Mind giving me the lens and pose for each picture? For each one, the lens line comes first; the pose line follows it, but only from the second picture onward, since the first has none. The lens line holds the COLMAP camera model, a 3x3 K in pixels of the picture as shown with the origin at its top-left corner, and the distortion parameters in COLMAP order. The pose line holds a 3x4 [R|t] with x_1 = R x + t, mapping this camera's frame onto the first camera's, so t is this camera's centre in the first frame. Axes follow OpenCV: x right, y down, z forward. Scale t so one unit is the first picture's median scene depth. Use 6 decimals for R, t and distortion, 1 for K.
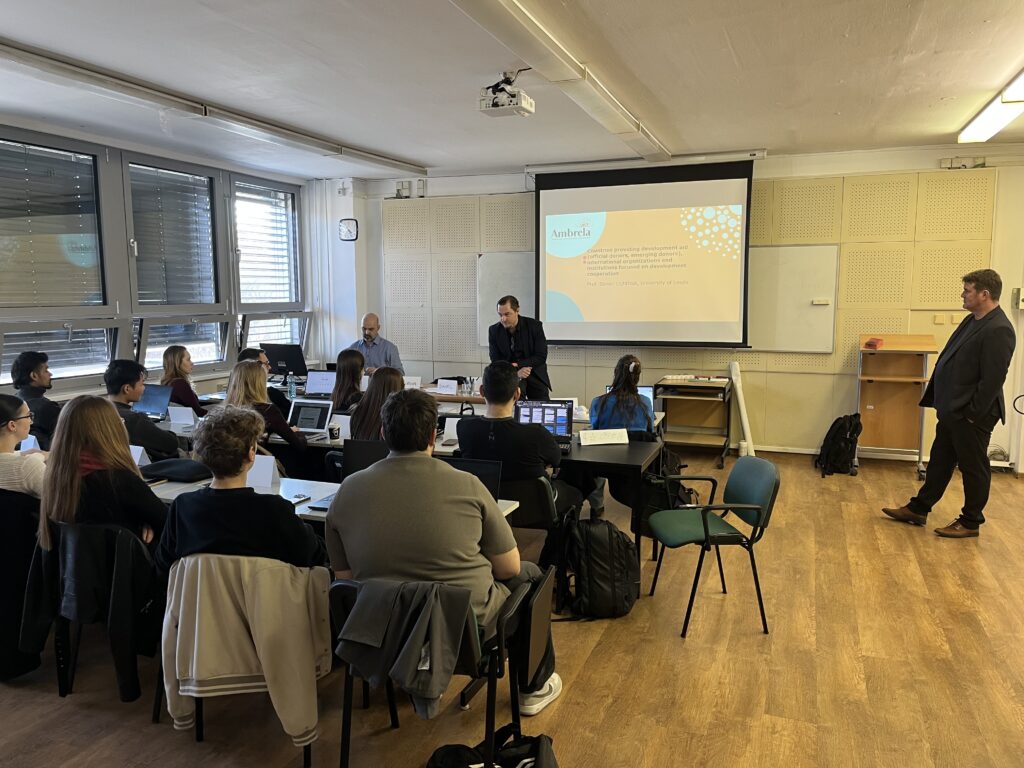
lens RADIAL K [[763.0, 0, 512.0], [0, 763.0, 384.0], [0, 0, 1]] dist [0.066344, -0.079861]
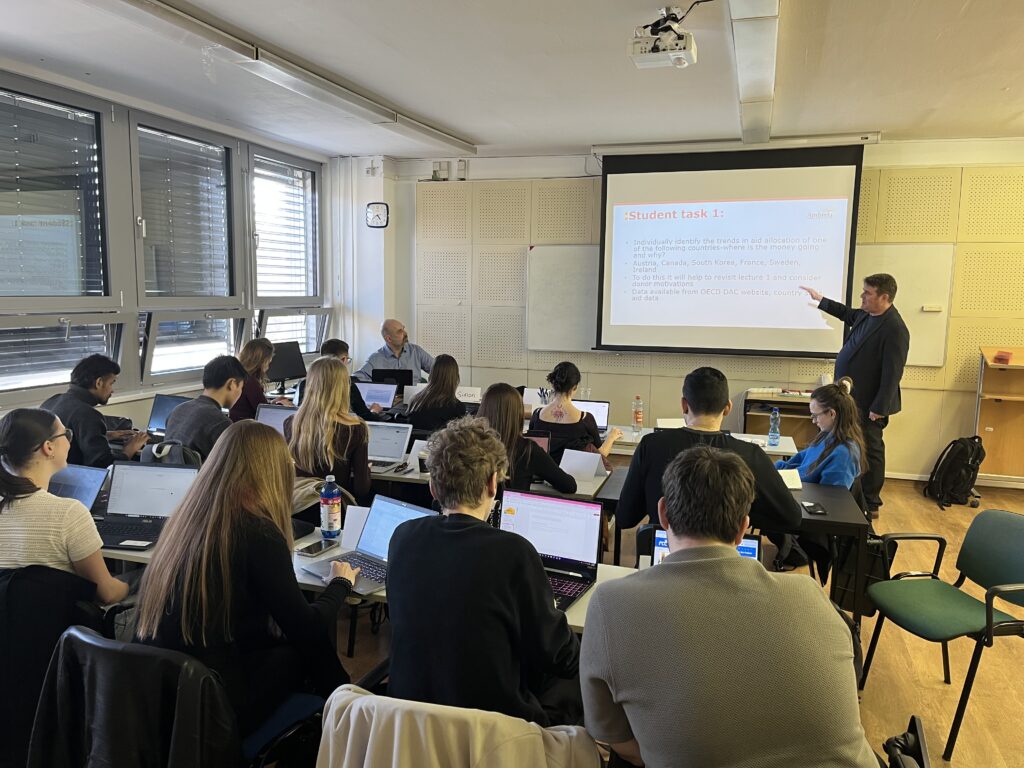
lens RADIAL K [[763.0, 0, 512.0], [0, 763.0, 384.0], [0, 0, 1]] dist [0.066344, -0.079861]
pose [[0.998654, 0.015017, 0.049647, -0.110985], [-0.015199, 0.999879, 0.003292, -0.014422], [-0.049592, -0.004042, 0.998761, 0.128031]]
